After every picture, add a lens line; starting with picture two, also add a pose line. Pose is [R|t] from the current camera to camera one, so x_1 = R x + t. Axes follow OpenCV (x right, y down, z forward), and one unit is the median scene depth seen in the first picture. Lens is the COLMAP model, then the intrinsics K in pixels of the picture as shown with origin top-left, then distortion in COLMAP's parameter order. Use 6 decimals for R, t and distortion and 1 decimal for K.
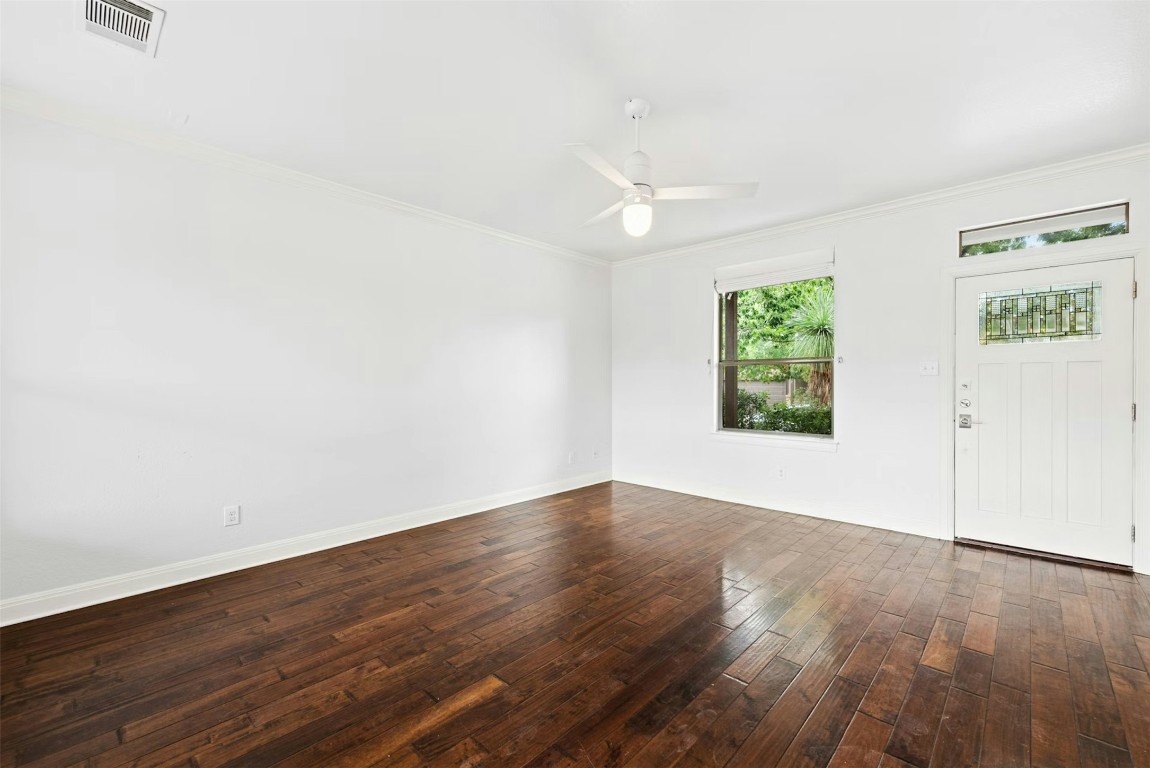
lens RADIAL K [[471.6, 0, 575.9], [0, 471.6, 382.8], [0, 0, 1]] dist [0.002656, -0.001863]
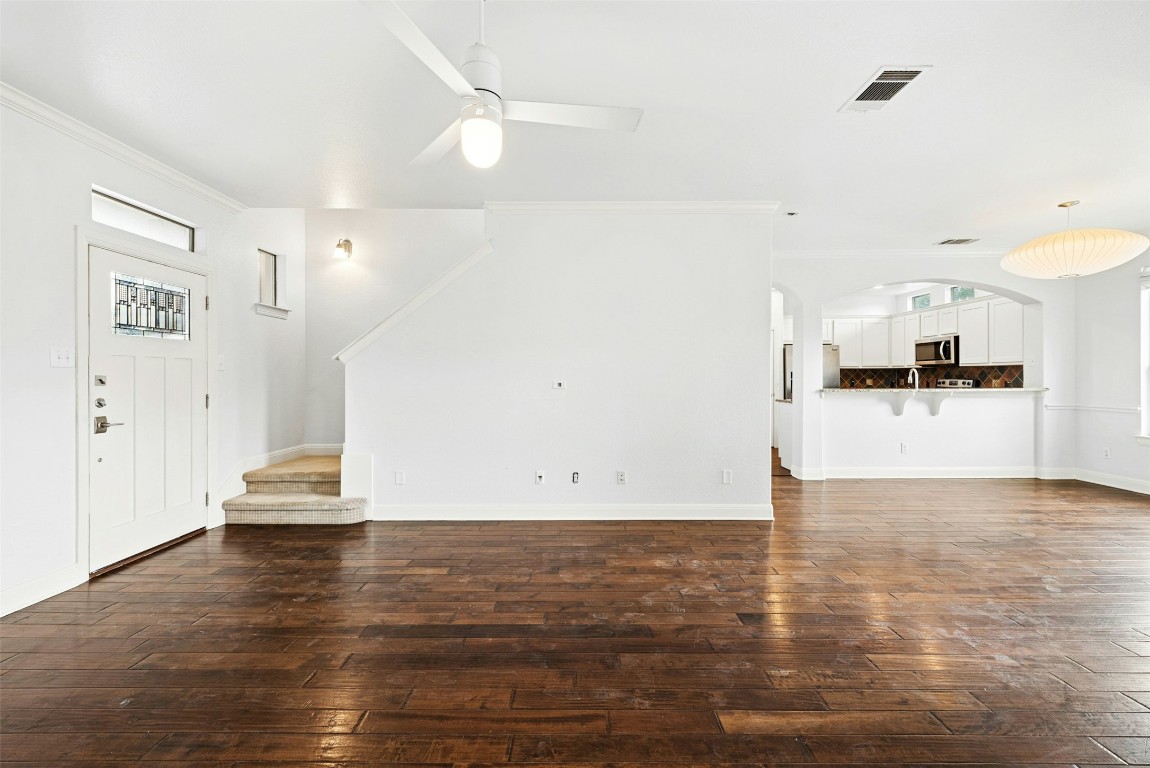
lens RADIAL K [[471.6, 0, 574.5], [0, 471.6, 379.5], [0, 0, 1]] dist [0.002656, -0.001863]
pose [[-0.680458, -0.002266, 0.732784, -0.437501], [0.000232, 0.999995, 0.003307, 0.001042], [-0.732787, 0.002421, -0.680453, 1.273611]]
